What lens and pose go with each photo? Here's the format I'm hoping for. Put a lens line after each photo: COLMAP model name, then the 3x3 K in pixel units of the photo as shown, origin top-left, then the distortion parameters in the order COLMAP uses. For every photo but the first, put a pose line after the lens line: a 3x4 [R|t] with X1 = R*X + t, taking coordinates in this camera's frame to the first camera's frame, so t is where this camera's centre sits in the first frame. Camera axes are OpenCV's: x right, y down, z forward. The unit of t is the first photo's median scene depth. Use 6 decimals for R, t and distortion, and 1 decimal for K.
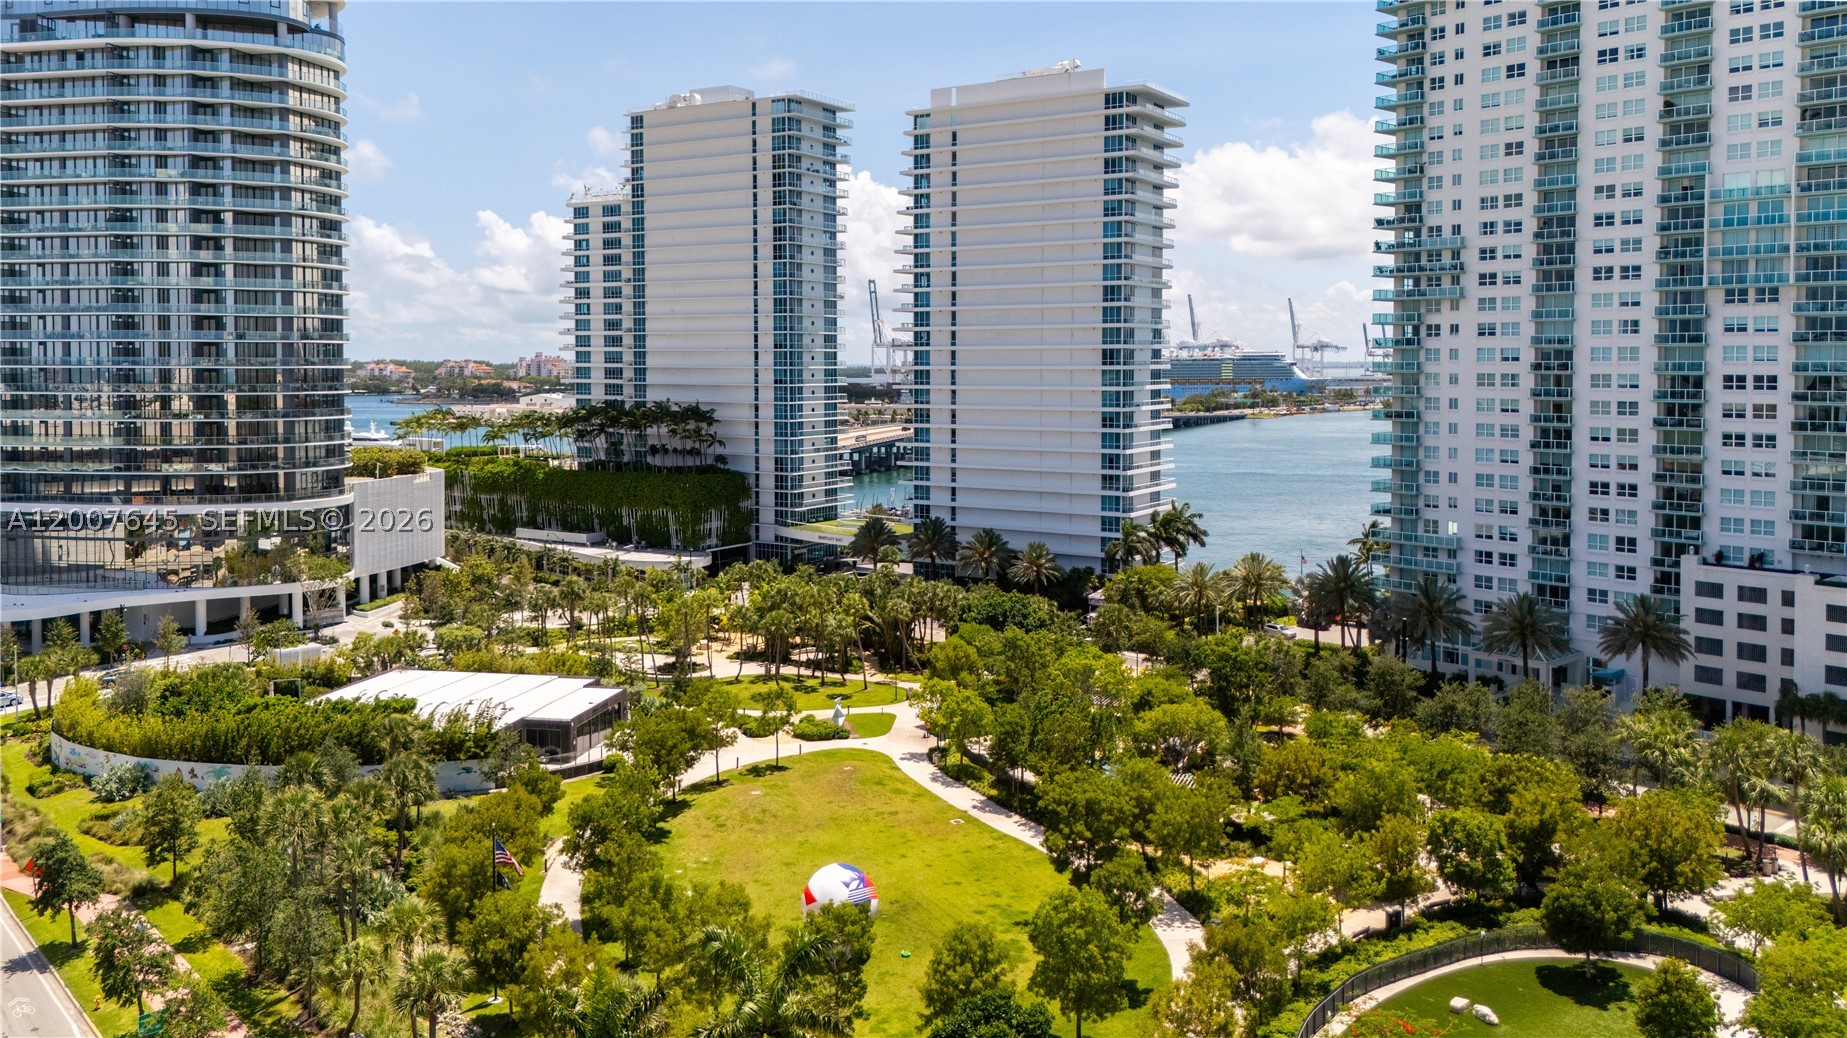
lens RADIAL K [[1410.3, 0, 915.2], [0, 1410.3, 416.0], [0, 0, 1]] dist [0.027164, -0.005098]
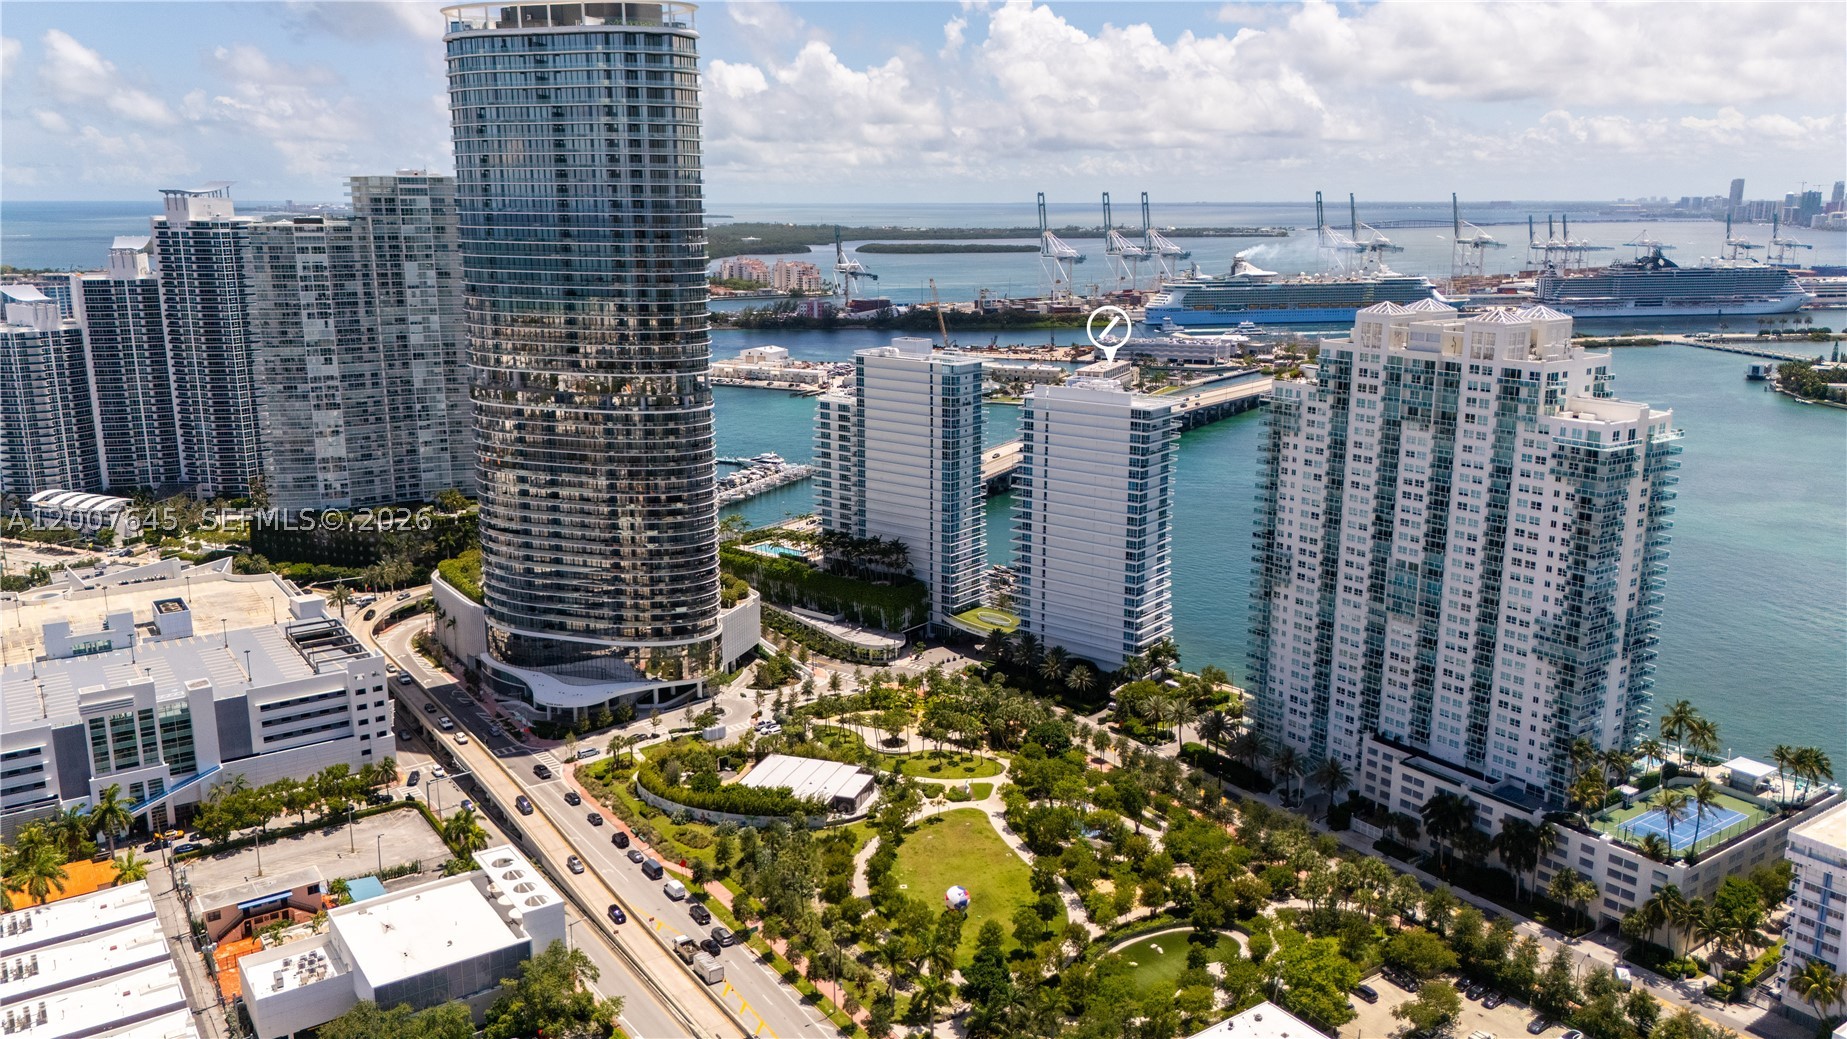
lens RADIAL K [[1379.4, 0, 930.0], [0, 1379.4, 511.3], [0, 0, 1]] dist [0.078476, -0.112010]
pose [[0.993454, 0.025944, -0.111250, 0.080620], [-0.005024, 0.982850, 0.184336, -0.416855], [0.114125, -0.182571, 0.976547, -0.714479]]
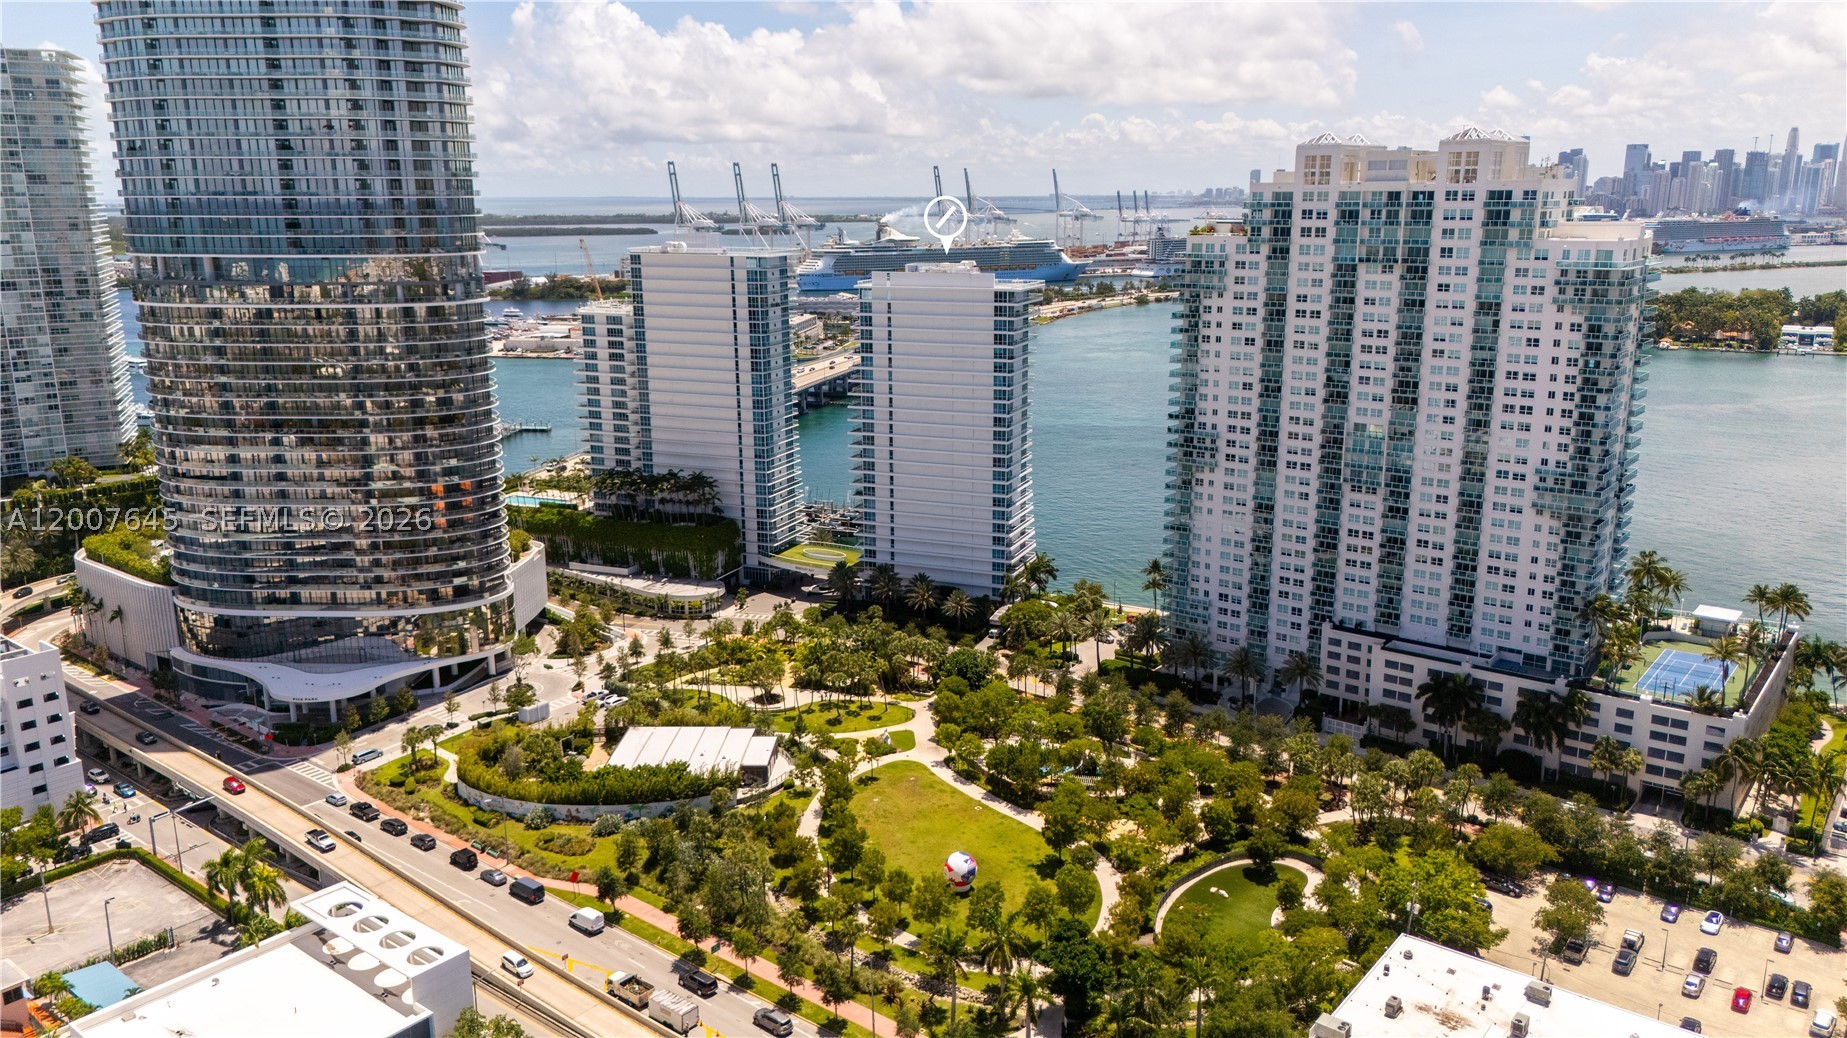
lens RADIAL K [[1342.3, 0, 923.5], [0, 1342.3, 519.0], [0, 0, 1]] dist [0.061835, -0.064368]
pose [[0.985101, -0.045135, 0.165949, -0.190637], [0.011314, 0.979865, 0.199342, -0.276733], [-0.171605, -0.194494, 0.965776, -0.425485]]
